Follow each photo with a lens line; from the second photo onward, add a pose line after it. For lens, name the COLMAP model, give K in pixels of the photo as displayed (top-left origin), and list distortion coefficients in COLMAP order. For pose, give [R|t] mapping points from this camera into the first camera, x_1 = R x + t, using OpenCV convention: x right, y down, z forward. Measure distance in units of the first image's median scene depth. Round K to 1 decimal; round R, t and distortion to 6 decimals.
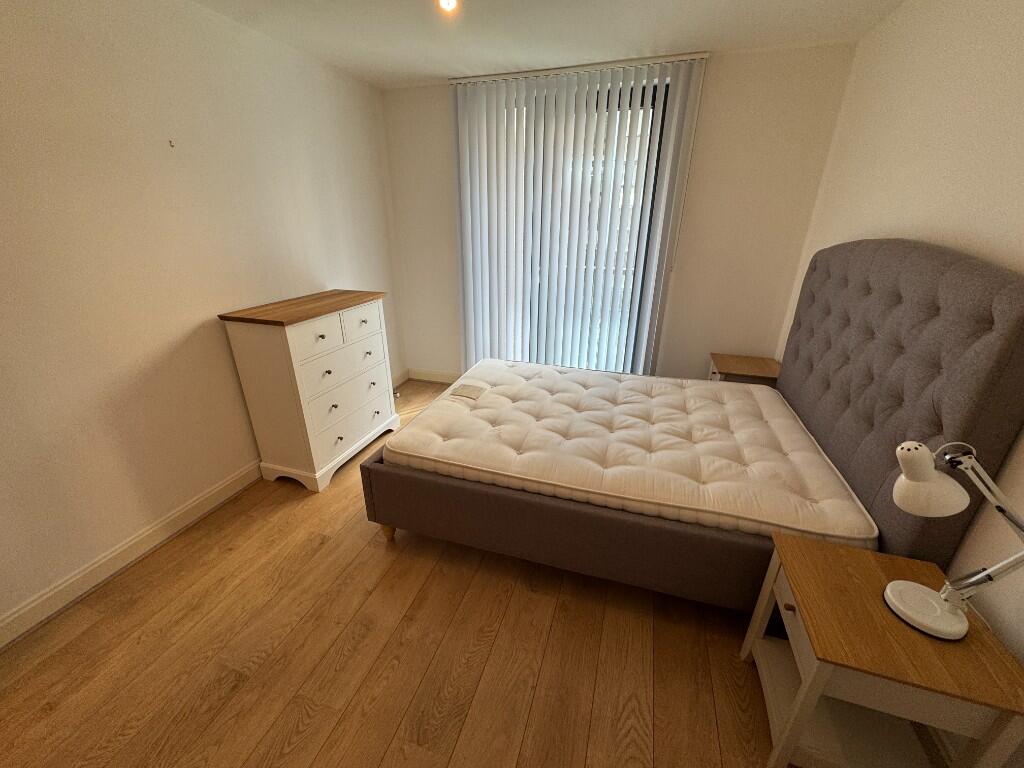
lens RADIAL K [[408.4, 0, 512.0], [0, 408.4, 384.0], [0, 0, 1]] dist [-0.000418, -0.000096]
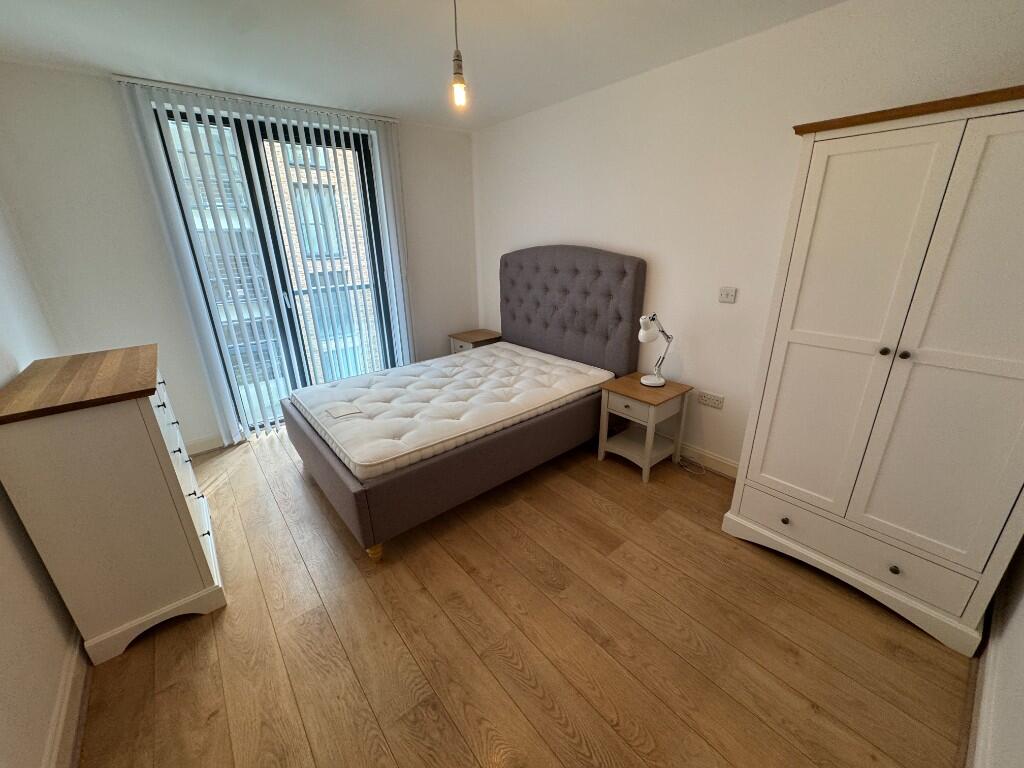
lens RADIAL K [[408.4, 0, 512.0], [0, 408.4, 384.0], [0, 0, 1]] dist [-0.000418, -0.000096]
pose [[0.533898, -0.303544, 0.789185, -0.842316], [0.342172, 0.931066, 0.126630, -0.036242], [-0.773221, 0.202429, 0.600959, 0.074747]]
